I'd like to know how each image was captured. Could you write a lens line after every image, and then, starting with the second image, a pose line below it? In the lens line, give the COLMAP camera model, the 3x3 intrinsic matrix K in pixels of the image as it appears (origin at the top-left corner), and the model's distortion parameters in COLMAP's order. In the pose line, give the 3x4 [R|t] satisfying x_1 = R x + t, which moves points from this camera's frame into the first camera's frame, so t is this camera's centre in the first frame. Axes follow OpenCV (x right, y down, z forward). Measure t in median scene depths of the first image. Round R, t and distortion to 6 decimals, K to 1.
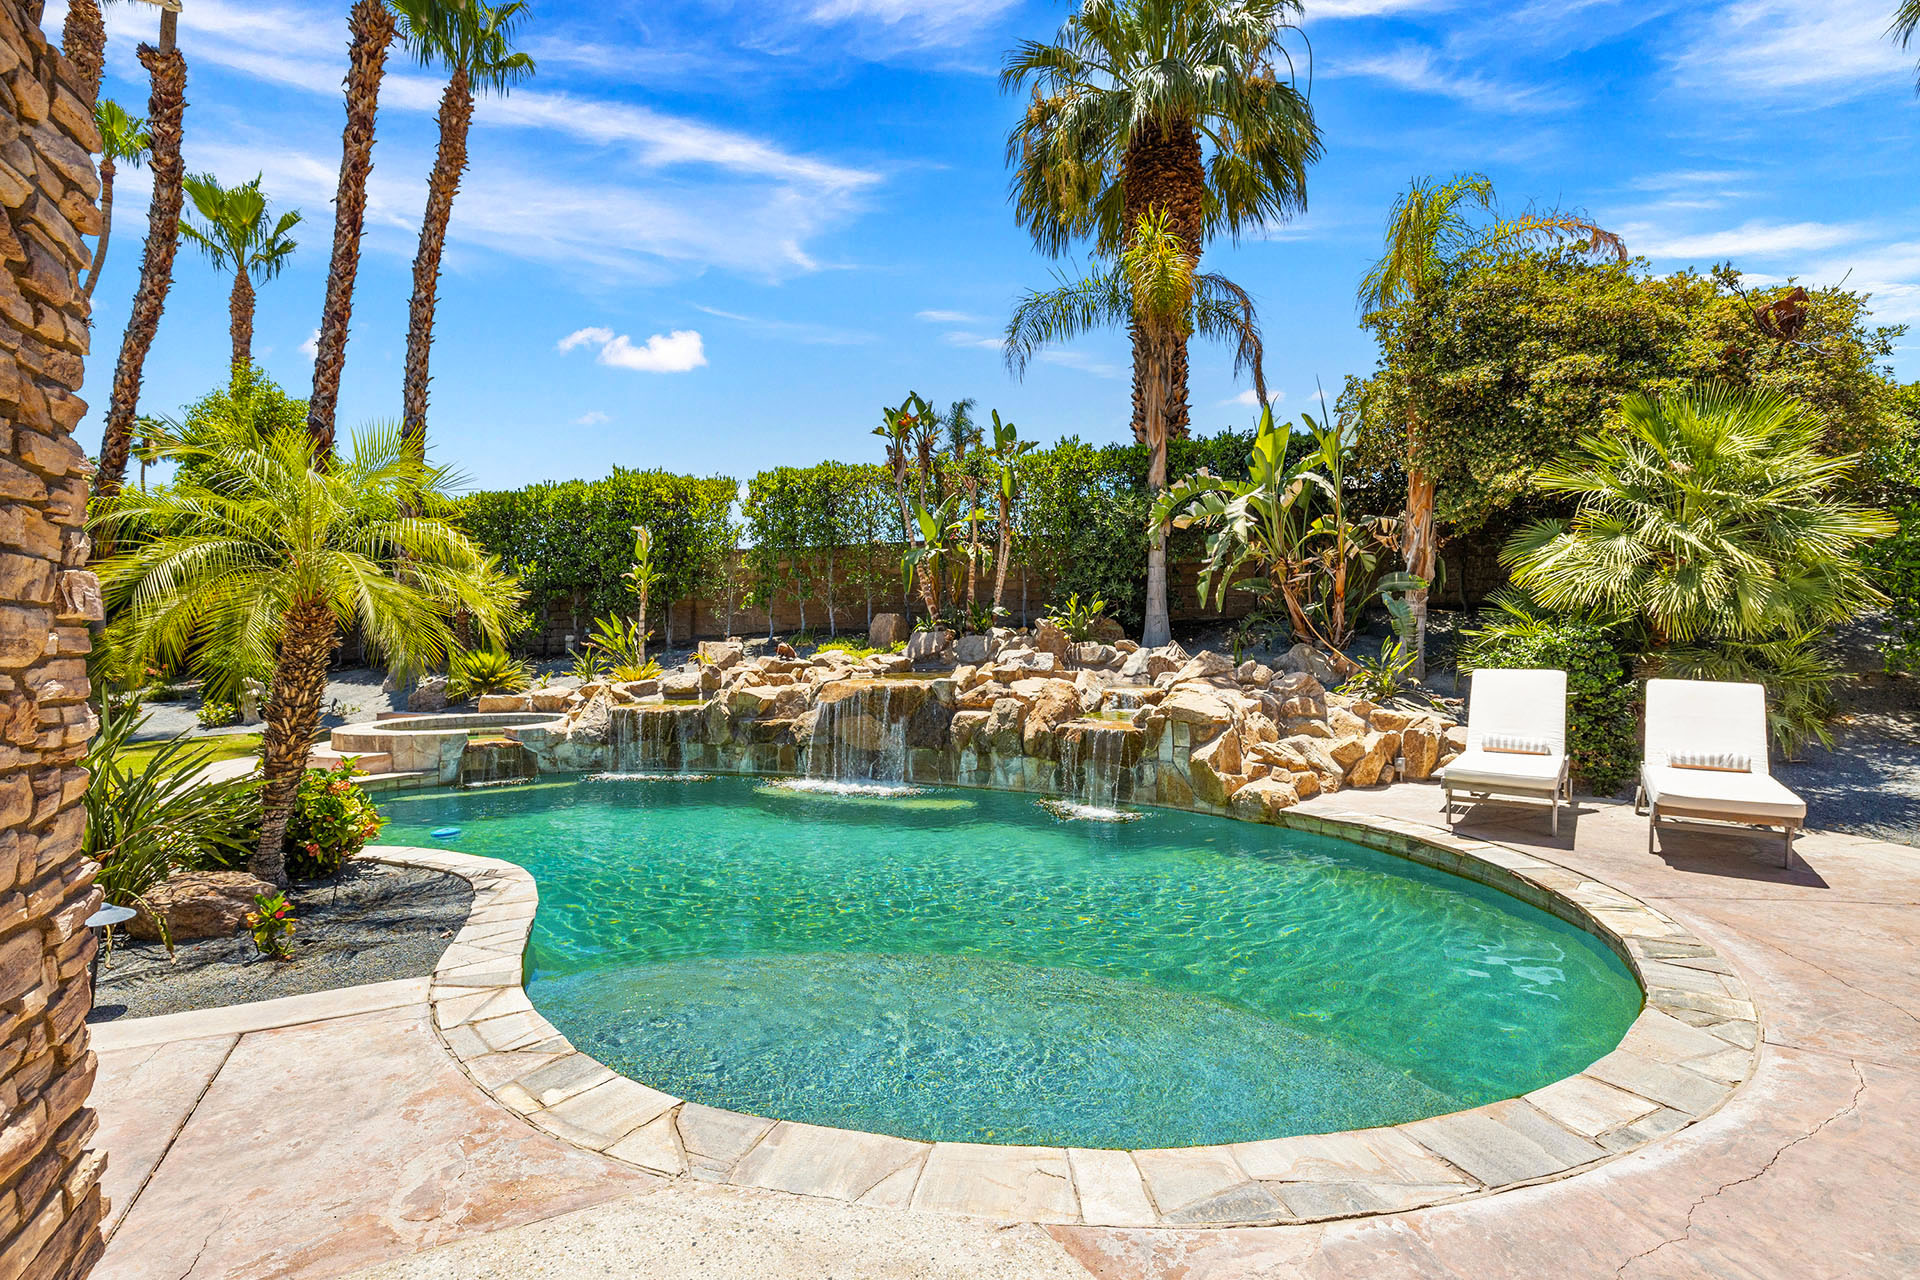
lens RADIAL K [[871.0, 0, 966.1], [0, 871.0, 649.0], [0, 0, 1]] dist [-0.009921, 0.000699]
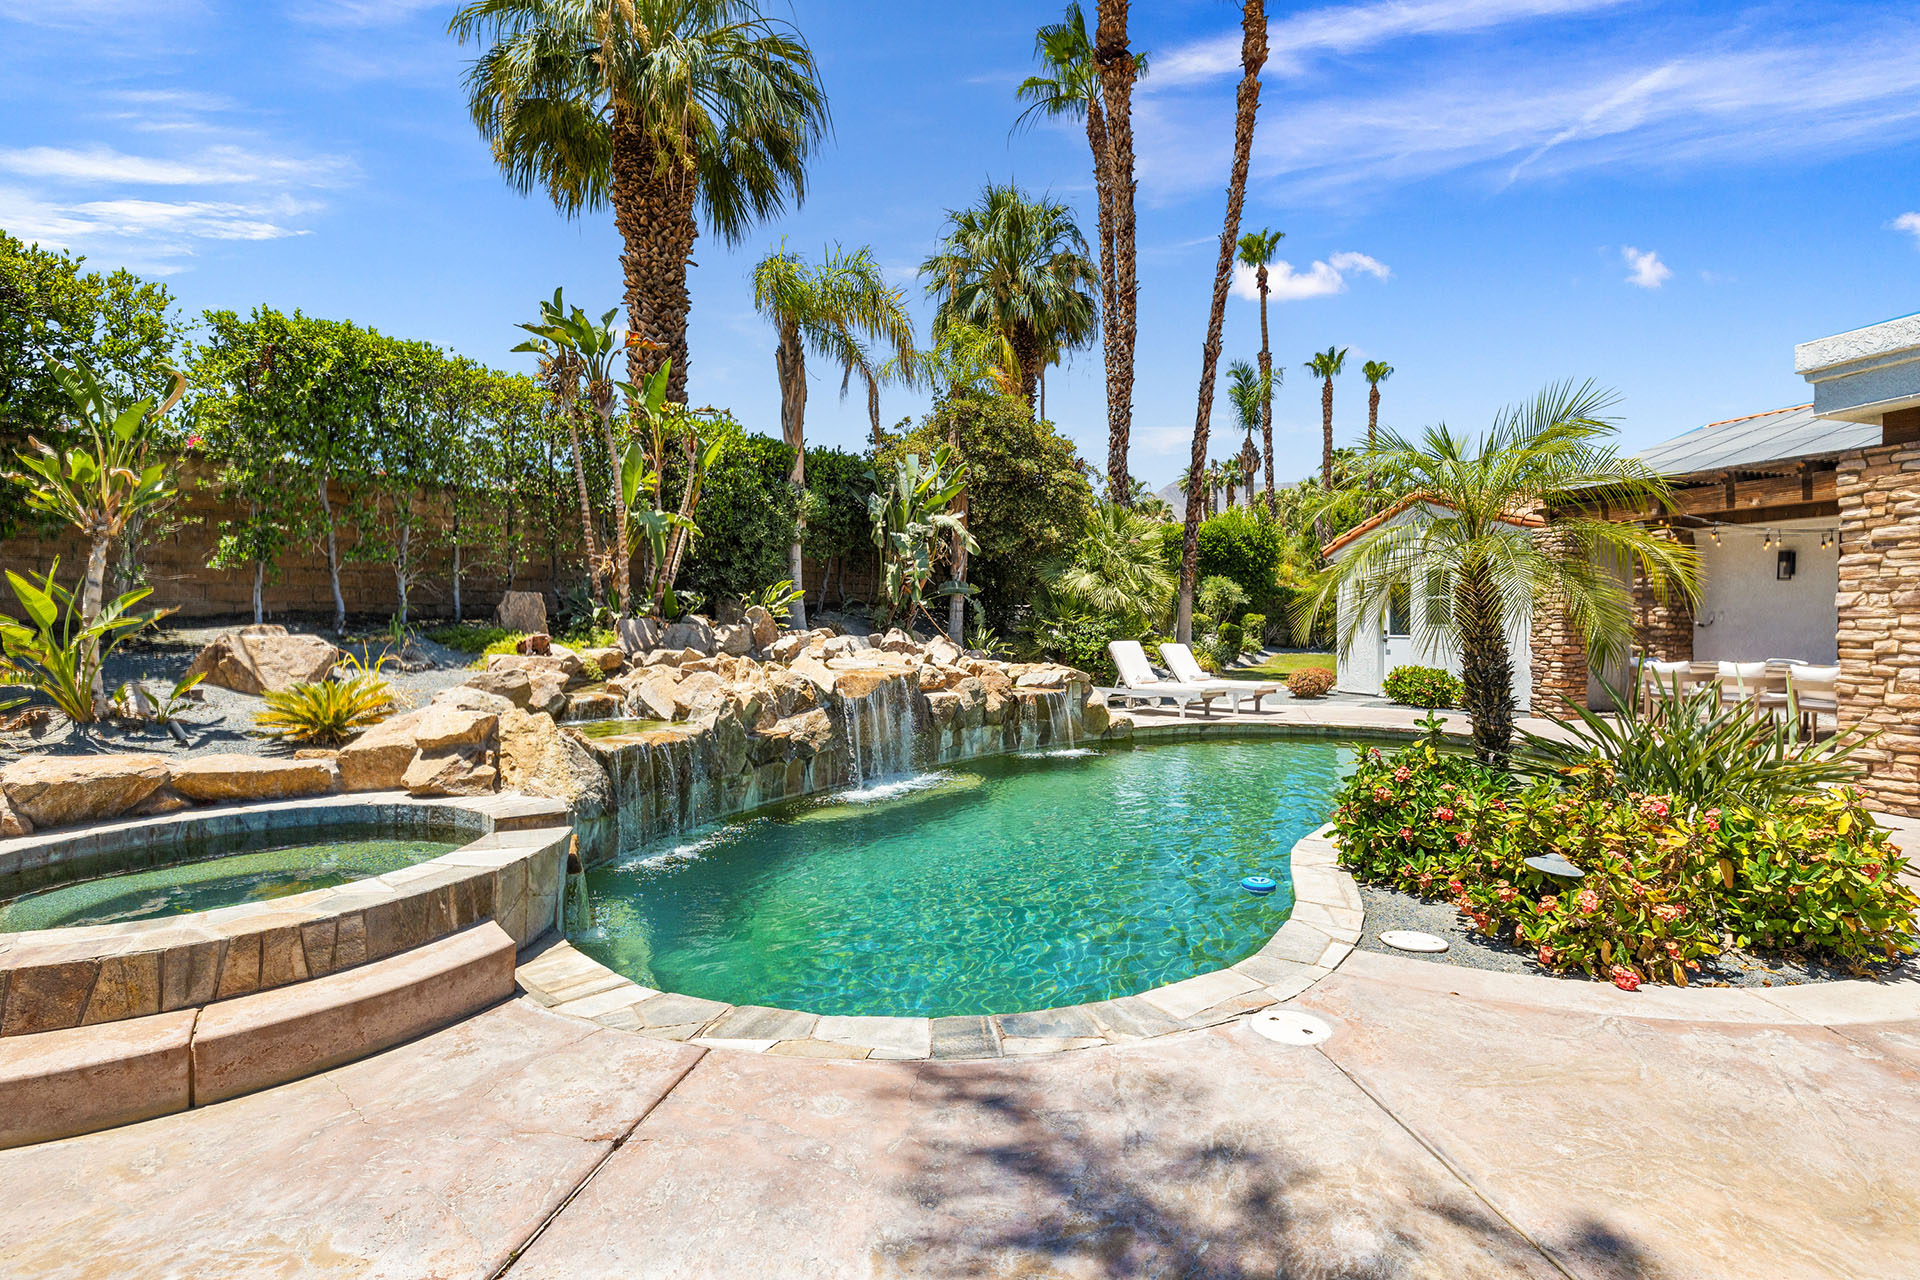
lens RADIAL K [[892.1, 0, 967.2], [0, 892.1, 615.9], [0, 0, 1]] dist [0.002726, 0.000526]
pose [[0.197952, 0.014473, 0.980105, -0.936713], [0.020915, 0.999601, -0.018986, -0.000605], [-0.979989, 0.024258, 0.197570, 0.667171]]
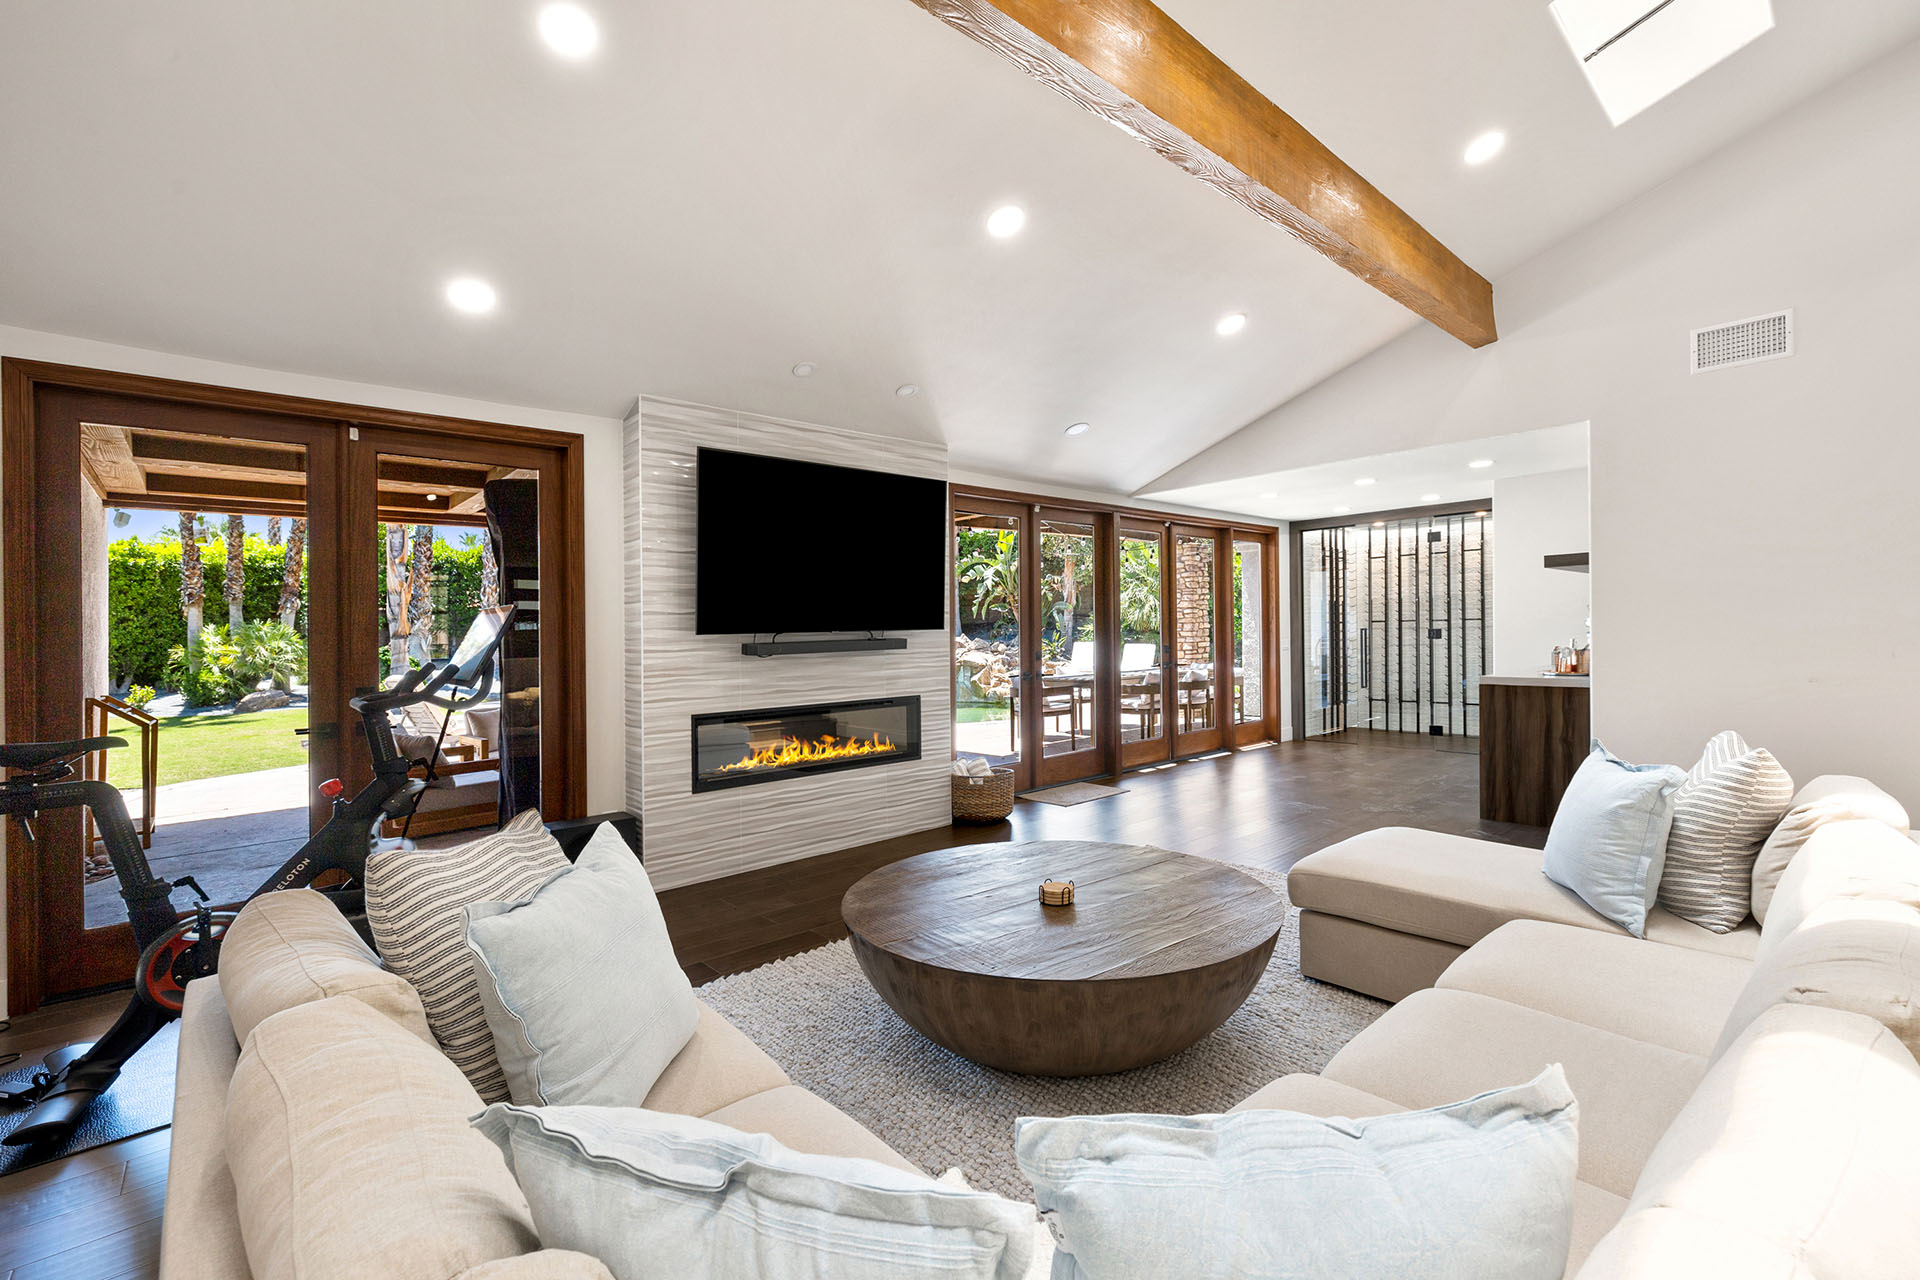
lens RADIAL K [[829.9, 0, 960.0], [0, 829.9, 640.0], [0, 0, 1]] dist [0.009844, -0.000038]
pose [[0.973983, -0.017414, 0.225949, -0.232140], [0.018538, 0.999824, -0.002852, 0.011674], [-0.225860, 0.006966, 0.974135, -0.990886]]
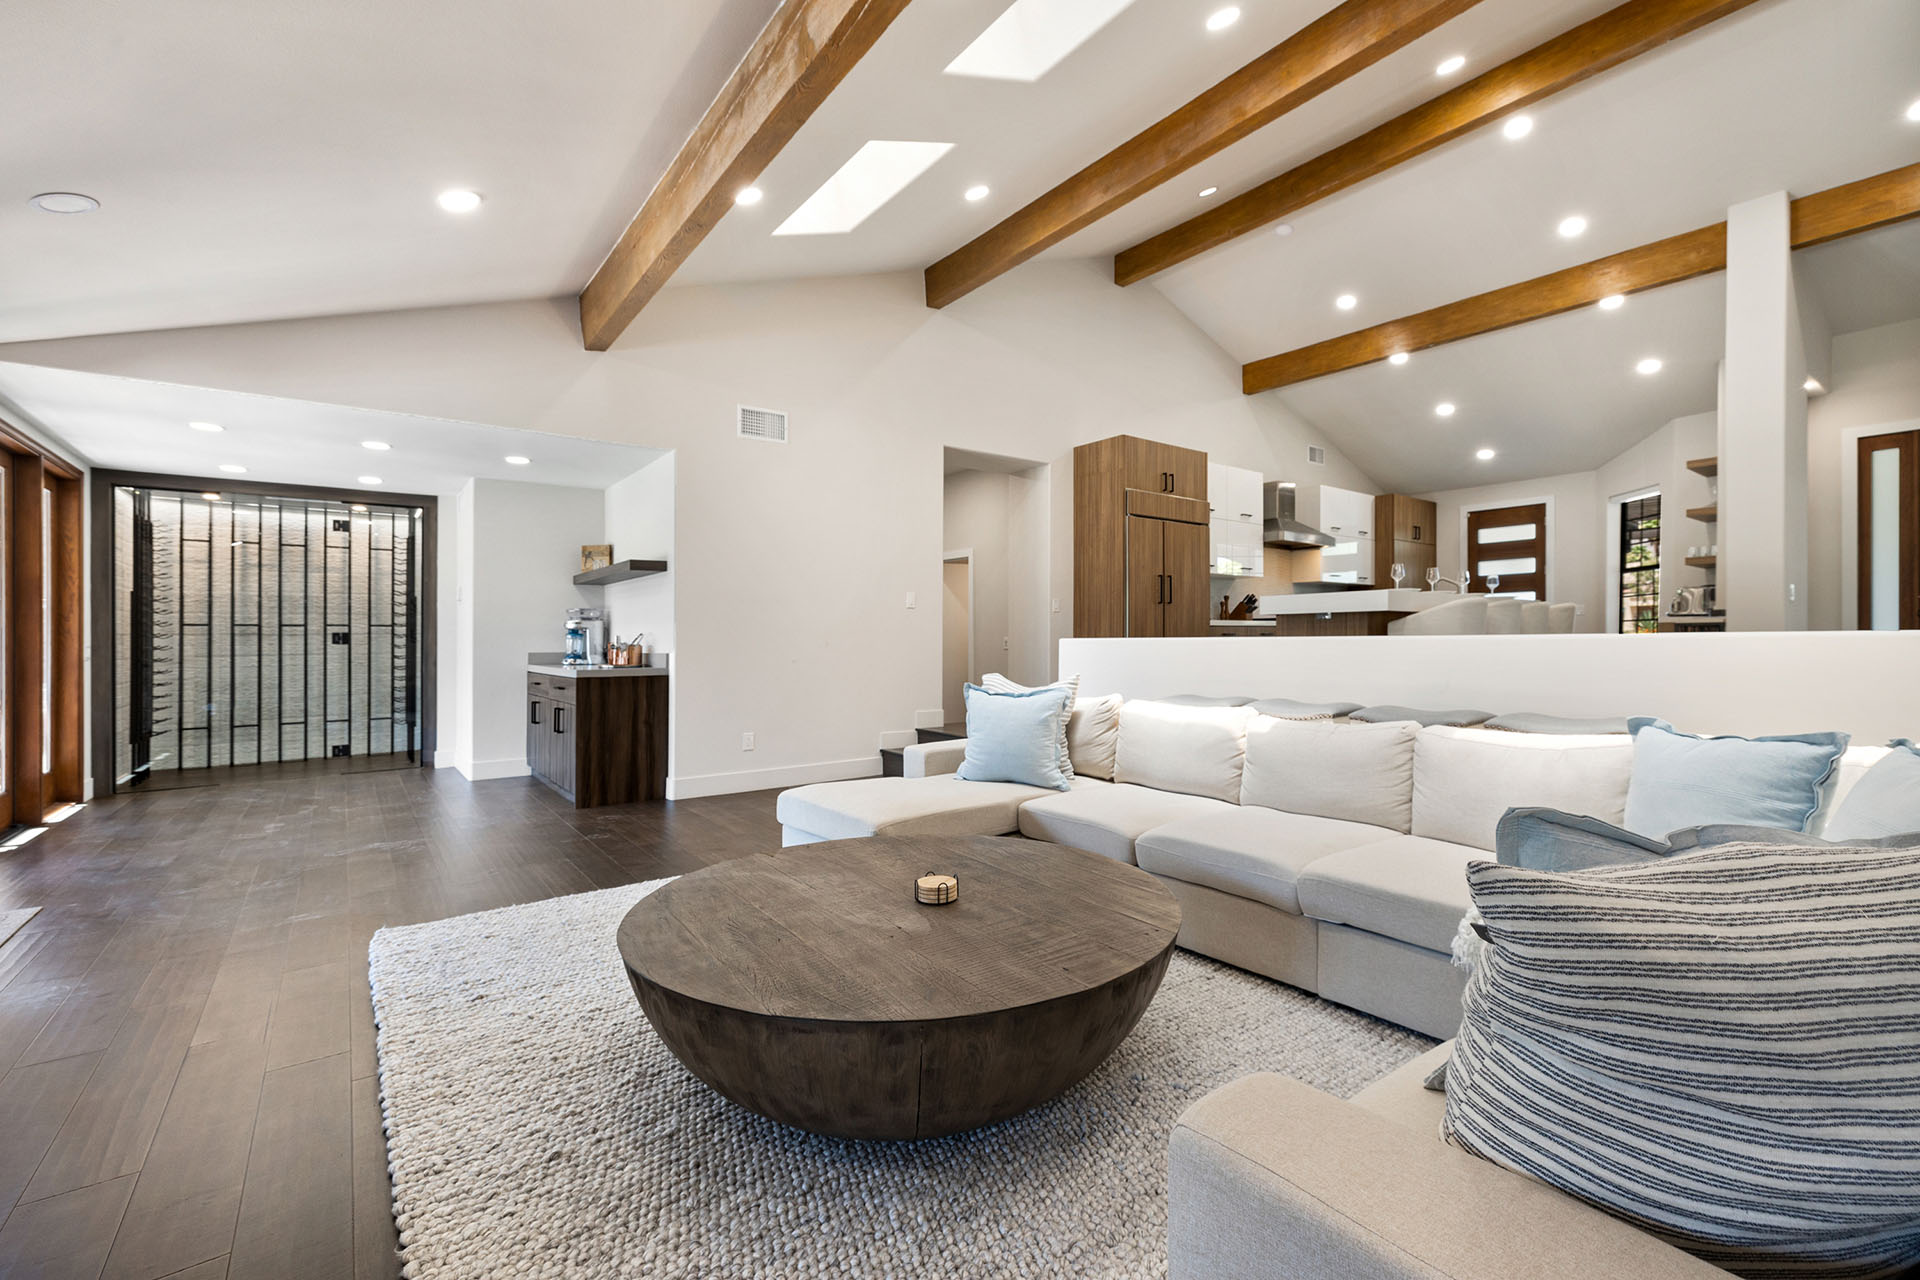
lens RADIAL K [[817.9, 0, 965.2], [0, 817.9, 643.9], [0, 0, 1]] dist [0.001710, -0.000047]
pose [[-0.159685, 0.003624, 0.987161, -0.359723], [0.020584, 0.999788, -0.000340, 0.027563], [-0.986953, 0.020266, -0.159725, -0.710681]]
